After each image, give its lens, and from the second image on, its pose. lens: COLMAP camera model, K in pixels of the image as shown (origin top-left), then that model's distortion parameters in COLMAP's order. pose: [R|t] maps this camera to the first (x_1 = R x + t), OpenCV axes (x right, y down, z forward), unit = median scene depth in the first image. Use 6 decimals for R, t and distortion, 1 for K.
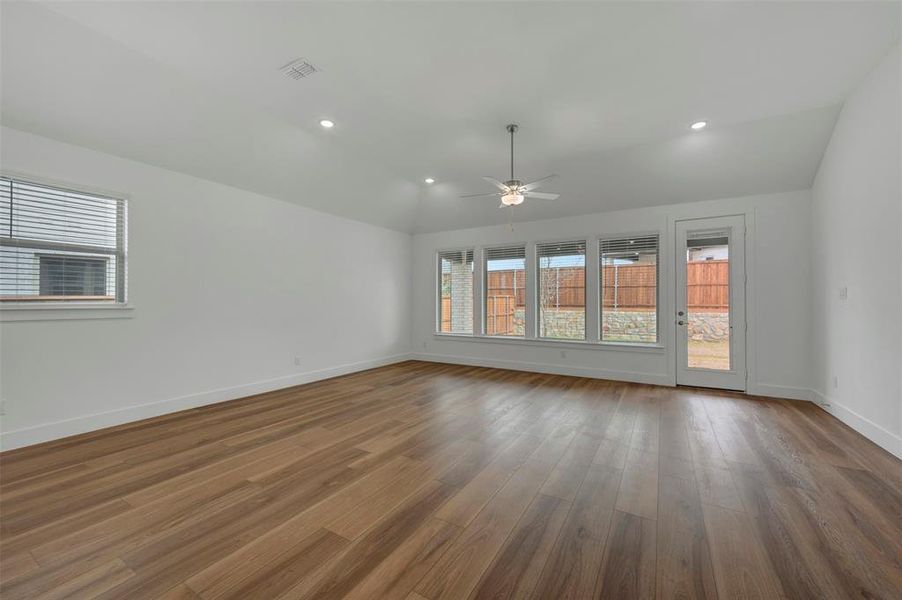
lens RADIAL K [[357.7, 0, 452.6], [0, 357.7, 296.9], [0, 0, 1]] dist [-0.001075, -0.000010]
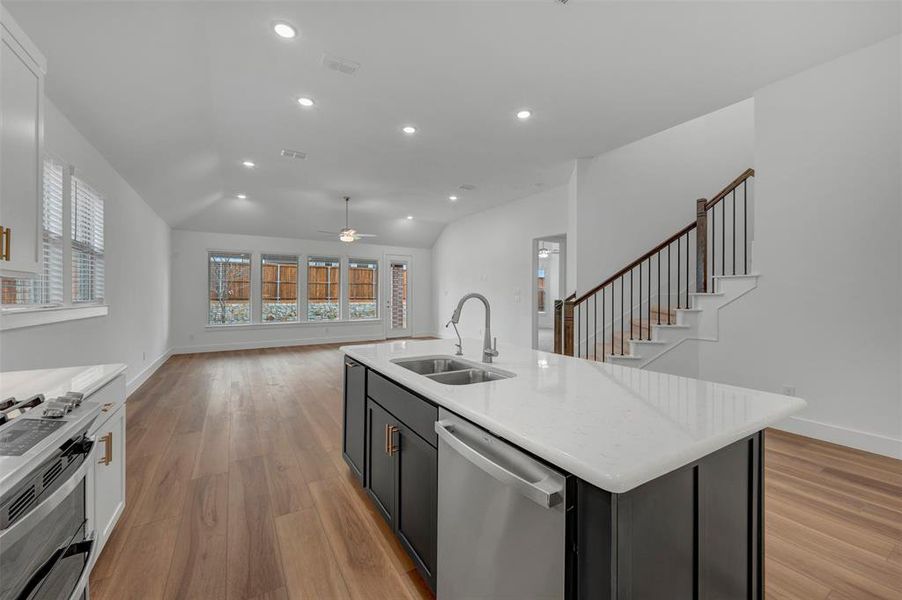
lens RADIAL K [[357.7, 0, 453.3], [0, 357.7, 289.6], [0, 0, 1]] dist [-0.001075, -0.000010]
pose [[0.469442, 0.010525, 0.882901, -0.754378], [-0.010988, 0.999921, -0.006078, -0.010615], [-0.882895, -0.006848, 0.469521, -0.194373]]
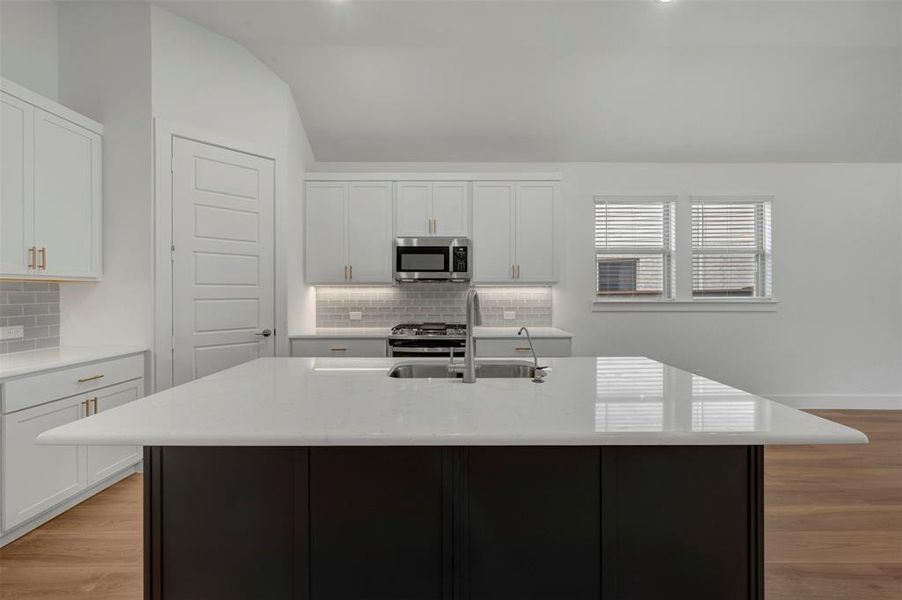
lens RADIAL K [[357.7, 0, 454.4], [0, 357.7, 295.0], [0, 0, 1]] dist [-0.001075, -0.000010]
pose [[0.510093, -0.002052, -0.860117, -0.267340], [0.016368, 0.999839, 0.007322, -0.008169], [0.859963, -0.017813, 0.510045, -0.203867]]
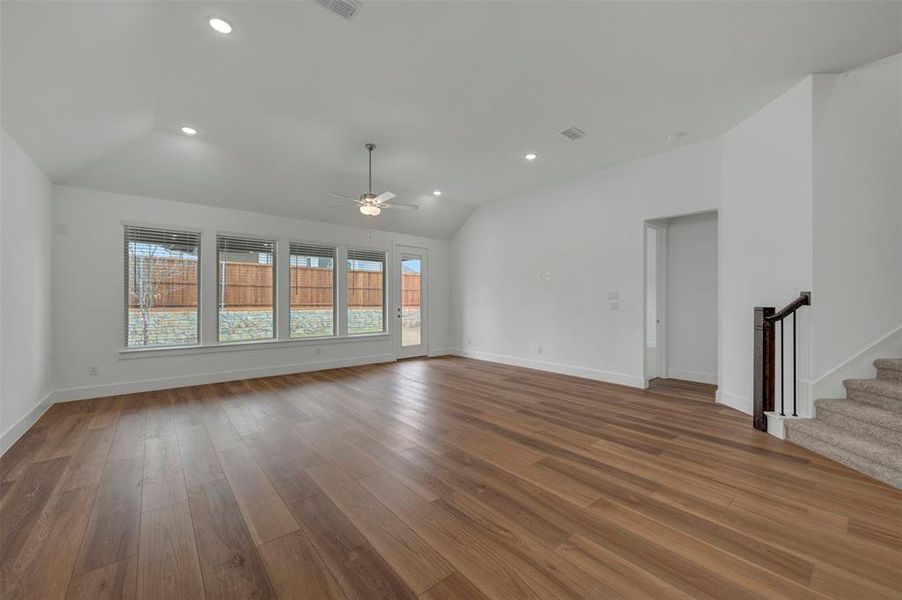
lens RADIAL K [[357.7, 0, 455.0], [0, 357.7, 300.8], [0, 0, 1]] dist [-0.001075, -0.000010]
pose [[0.332645, 0.001109, 0.943051, -0.528751], [-0.014286, 0.999890, 0.003863, 0.001493], [-0.942944, -0.014757, 0.332625, 0.245923]]
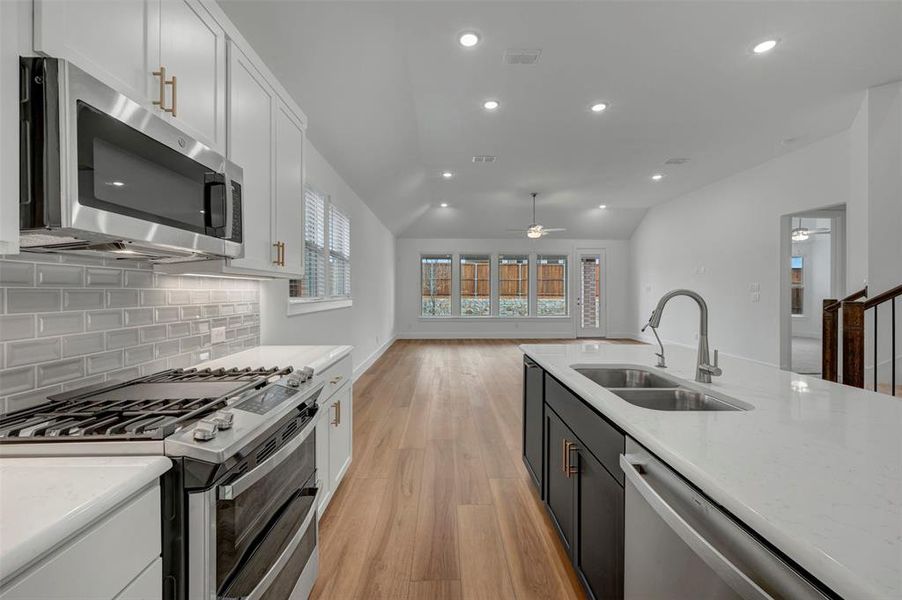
lens RADIAL K [[357.7, 0, 453.9], [0, 357.7, 285.9], [0, 0, 1]] dist [-0.001075, -0.000010]
pose [[0.847271, 0.006950, 0.531115, -0.726860], [-0.007514, 0.999971, -0.001099, -0.010661], [-0.531107, -0.003059, 0.847299, -0.185538]]
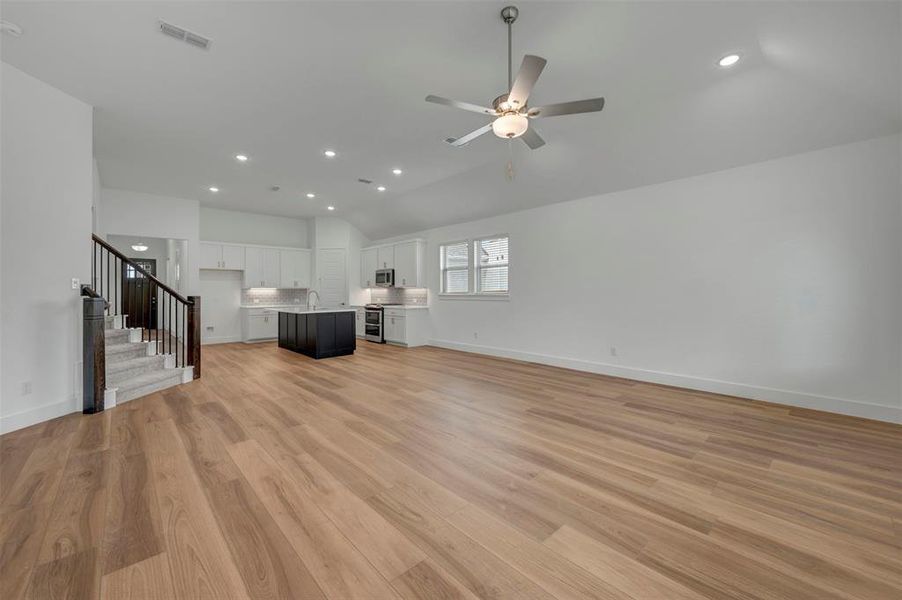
lens RADIAL K [[357.7, 0, 450.0], [0, 357.7, 292.4], [0, 0, 1]] dist [-0.001075, -0.000010]
pose [[-0.296073, -0.000724, -0.955165, 0.515849], [0.018570, 0.999806, -0.006514, 0.012472], [0.954985, -0.019666, -0.296002, 0.707352]]
